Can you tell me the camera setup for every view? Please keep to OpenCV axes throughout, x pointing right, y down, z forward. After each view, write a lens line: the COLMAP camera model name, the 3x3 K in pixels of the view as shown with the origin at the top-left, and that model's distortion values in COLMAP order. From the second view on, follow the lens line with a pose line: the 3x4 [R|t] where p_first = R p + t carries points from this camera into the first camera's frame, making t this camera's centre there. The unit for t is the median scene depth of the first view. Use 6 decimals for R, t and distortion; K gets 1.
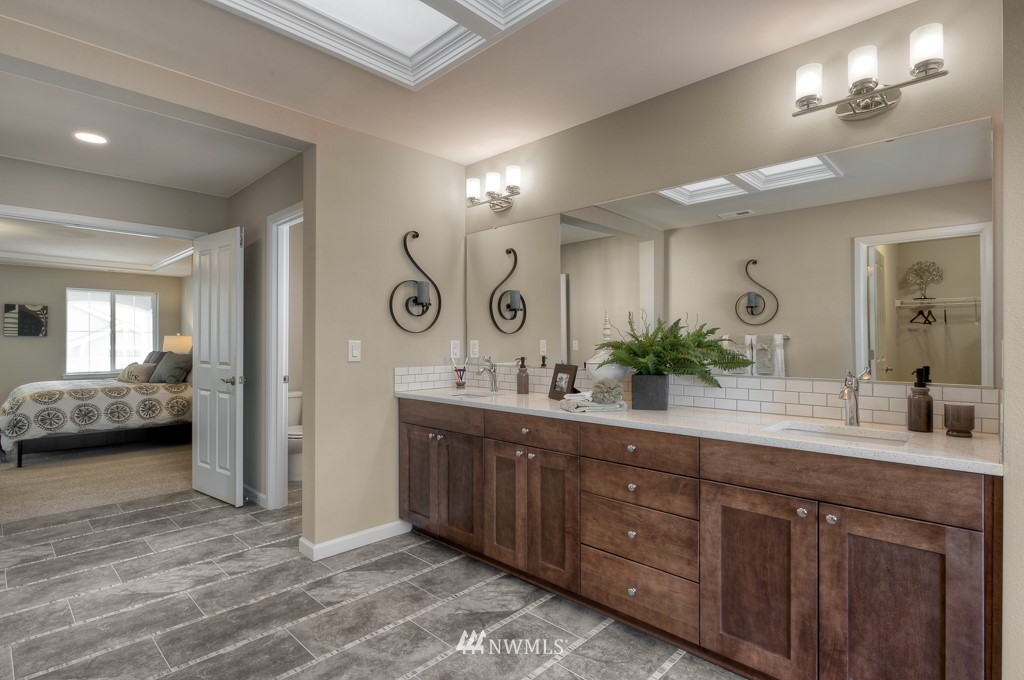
lens RADIAL K [[490.5, 0, 502.9], [0, 490.5, 338.9], [0, 0, 1]] dist [-0.001964, 0.000109]
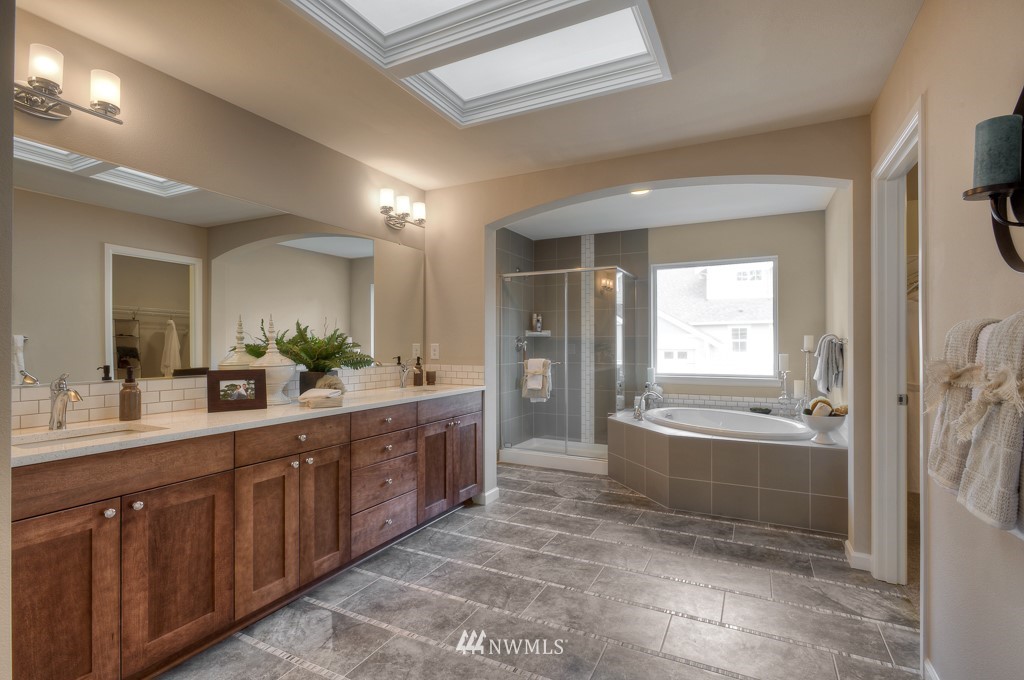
lens RADIAL K [[490.5, 0, 505.8], [0, 490.5, 342.1], [0, 0, 1]] dist [-0.001964, 0.000109]
pose [[-0.274092, 0.003942, 0.961695, -1.035881], [-0.008061, 0.999947, -0.006396, 0.005777], [-0.961670, -0.009506, -0.274046, 0.936635]]
